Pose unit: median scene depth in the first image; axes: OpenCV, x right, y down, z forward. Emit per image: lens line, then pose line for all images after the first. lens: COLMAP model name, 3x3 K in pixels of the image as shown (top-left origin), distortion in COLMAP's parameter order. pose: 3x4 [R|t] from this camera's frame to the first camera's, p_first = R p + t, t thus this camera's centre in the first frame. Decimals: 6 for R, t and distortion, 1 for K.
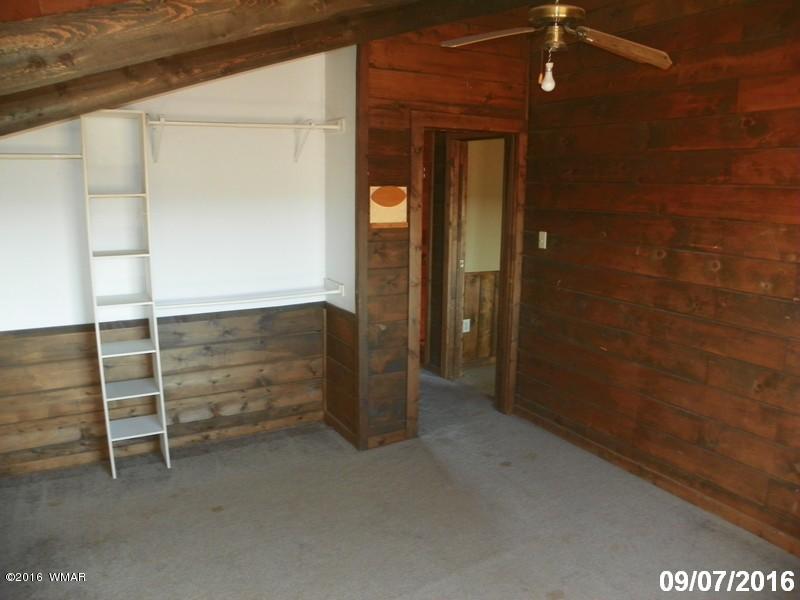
lens RADIAL K [[607.6, 0, 397.8], [0, 607.6, 300.1], [0, 0, 1]] dist [-0.158043, 0.091198]
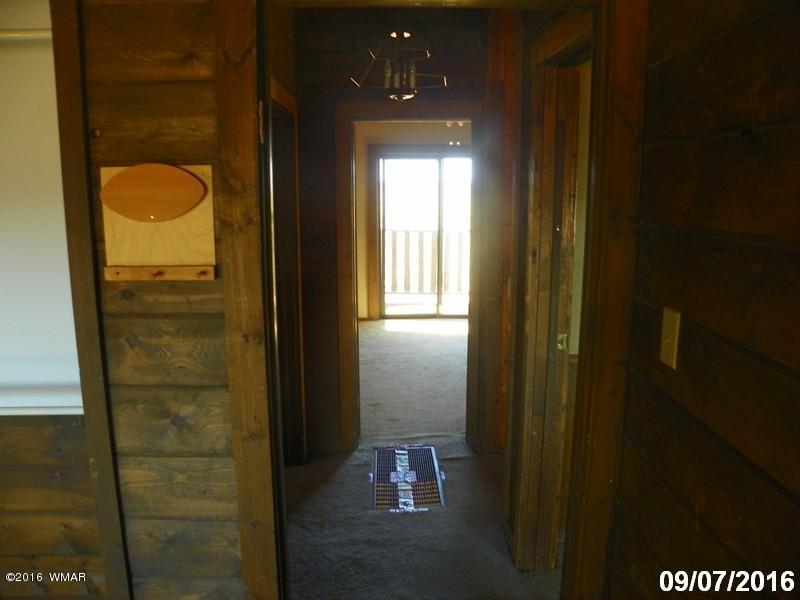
lens RADIAL K [[607.6, 0, 403.9], [0, 607.6, 298.7], [0, 0, 1]] dist [-0.158043, 0.091198]
pose [[0.889520, 0.072213, -0.451153, 0.271411], [-0.073327, 0.997195, 0.015040, -0.121405], [0.450973, 0.019703, 0.892320, 0.731558]]
